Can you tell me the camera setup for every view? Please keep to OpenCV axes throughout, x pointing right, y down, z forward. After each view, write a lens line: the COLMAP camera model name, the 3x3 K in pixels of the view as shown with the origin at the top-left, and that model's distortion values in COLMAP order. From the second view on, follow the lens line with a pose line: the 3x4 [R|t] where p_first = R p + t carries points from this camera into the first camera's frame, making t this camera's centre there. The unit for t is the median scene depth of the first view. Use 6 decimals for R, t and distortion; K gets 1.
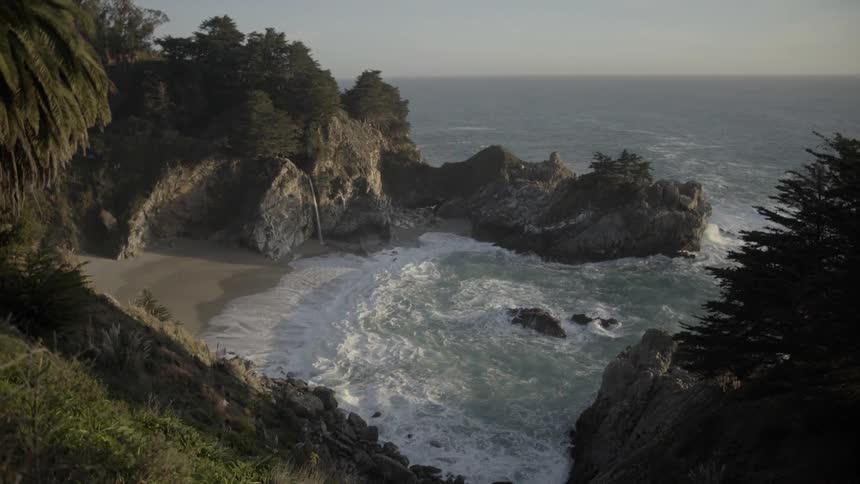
lens RADIAL K [[682.5, 0, 436.0], [0, 682.5, 239.5], [0, 0, 1]] dist [-0.171873, -0.009921]
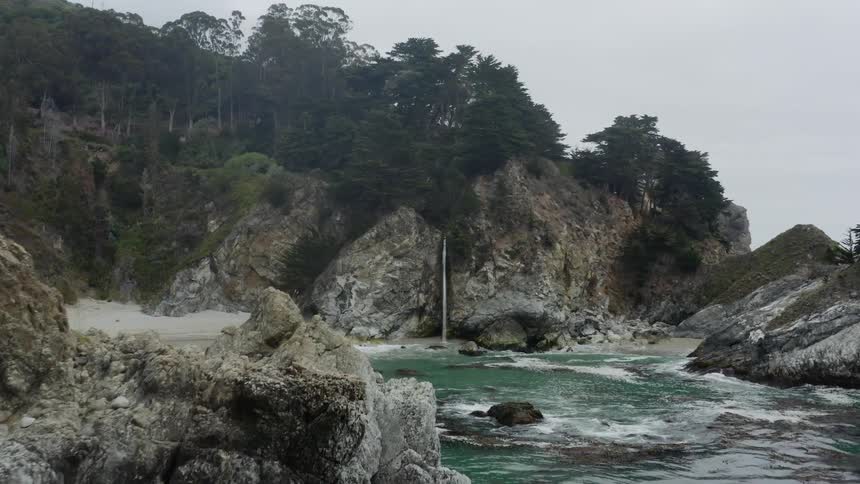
lens RADIAL K [[964.1, 0, 426.1], [0, 964.1, 246.2], [0, 0, 1]] dist [-0.187023, 0.000000]
pose [[0.800394, 0.020818, -0.599113, 0.363866], [-0.167131, 0.967521, -0.189661, 0.096396], [0.575706, 0.251934, 0.777877, 0.259286]]
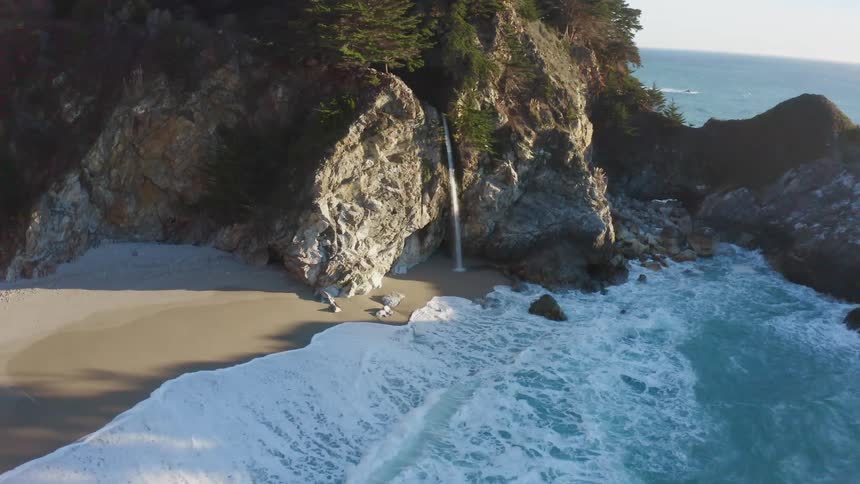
lens RADIAL K [[682.5, 0, 426.8], [0, 682.5, 245.1], [0, 0, 1]] dist [-0.171873, -0.009921]
pose [[0.961834, 0.100038, -0.254690, -0.073042], [-0.084416, 0.993857, 0.071575, -0.040723], [0.260286, -0.047343, 0.964370, 0.551988]]
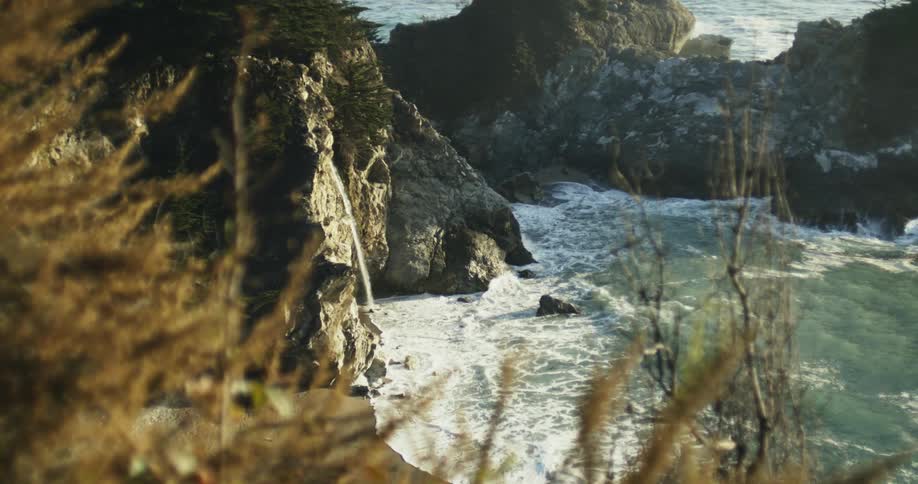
lens RADIAL K [[1429.8, 0, 461.7], [0, 1429.8, 238.6], [0, 0, 1]] dist [-0.059212, 0.000000]
pose [[0.815010, -0.193558, 0.546163, -0.497834], [0.164365, 0.981069, 0.102413, -0.090574], [-0.555646, 0.006302, 0.831395, 0.418301]]
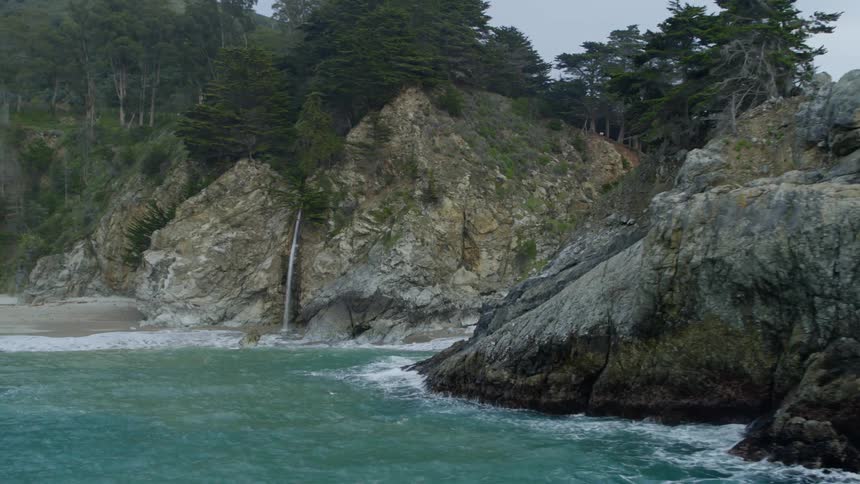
lens RADIAL K [[964.1, 0, 432.5], [0, 964.1, 243.4], [0, 0, 1]] dist [-0.187023, 0.000000]
pose [[0.526912, -0.026059, -0.849520, 0.471272], [-0.197312, 0.968471, -0.152091, 0.028267], [0.826699, 0.247759, 0.505157, 0.727841]]
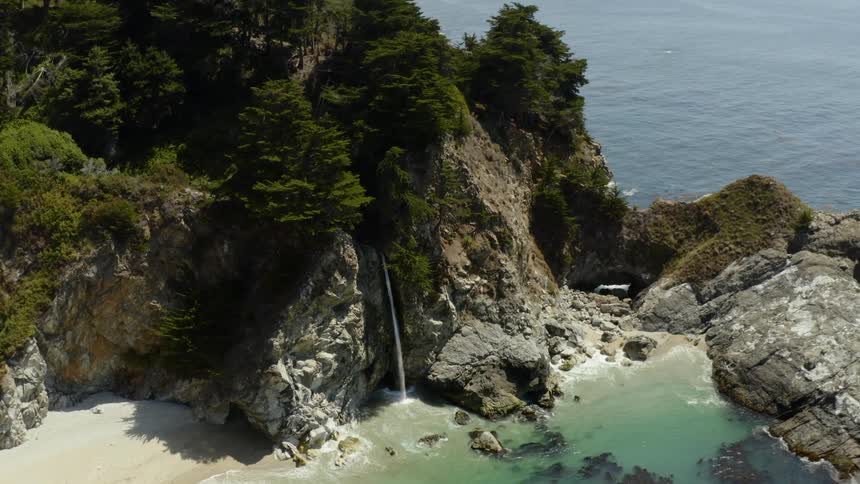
lens RADIAL K [[964.1, 0, 431.9], [0, 964.1, 226.5], [0, 0, 1]] dist [-0.187023, 0.000000]
pose [[0.986267, 0.054679, -0.155844, -0.048843], [-0.044352, 0.996631, 0.068988, -0.165562], [0.159091, -0.061129, 0.985370, 0.338702]]
